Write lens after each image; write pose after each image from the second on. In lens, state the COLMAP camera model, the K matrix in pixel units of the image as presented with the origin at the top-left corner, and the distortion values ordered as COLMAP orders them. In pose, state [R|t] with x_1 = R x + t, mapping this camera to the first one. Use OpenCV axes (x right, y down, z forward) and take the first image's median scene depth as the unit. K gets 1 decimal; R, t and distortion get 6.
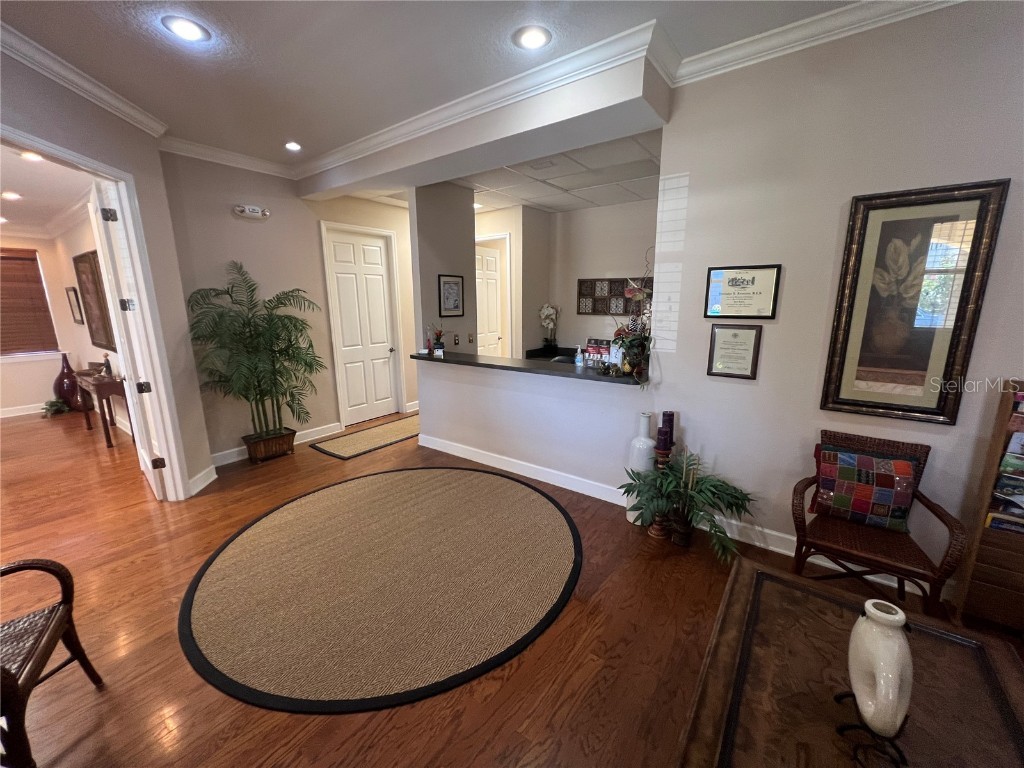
lens RADIAL K [[409.7, 0, 512.0], [0, 409.7, 384.0], [0, 0, 1]] dist [-0.001732, 0.000036]
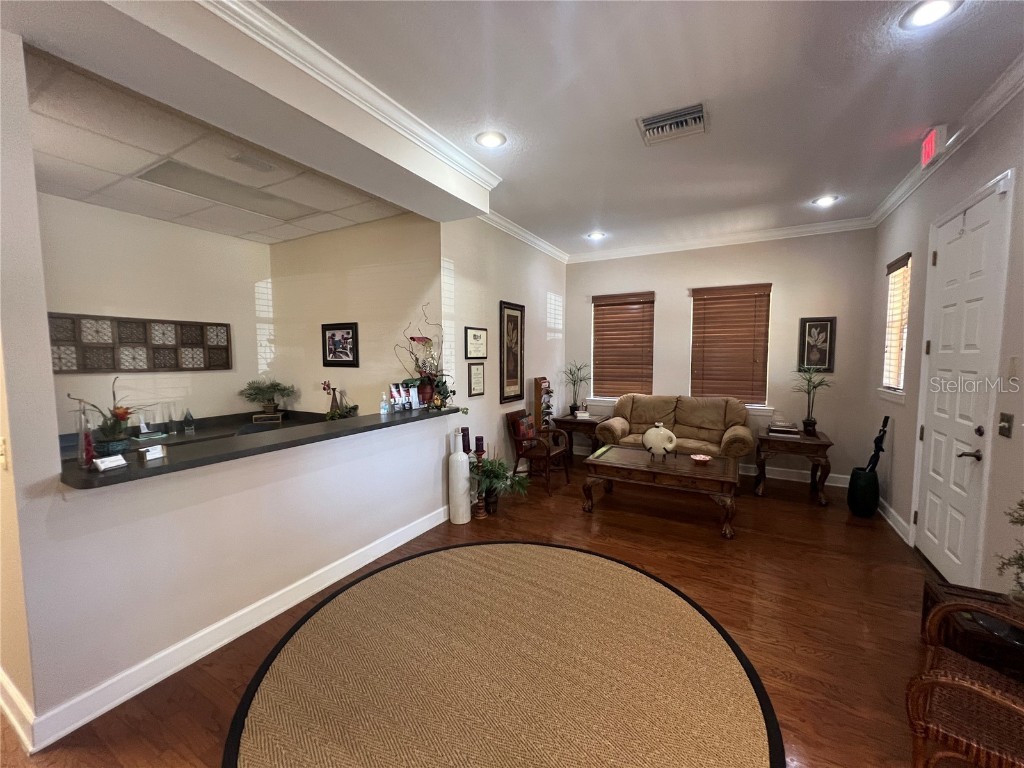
lens RADIAL K [[412.9, 0, 511.8], [0, 412.9, 385.7], [0, 0, 1]] dist [0.003962, 0.000353]
pose [[-0.128659, -0.065132, 0.989548, -1.050218], [0.208160, 0.973837, 0.091162, -0.170059], [-0.969596, 0.217713, -0.111735, 1.028346]]
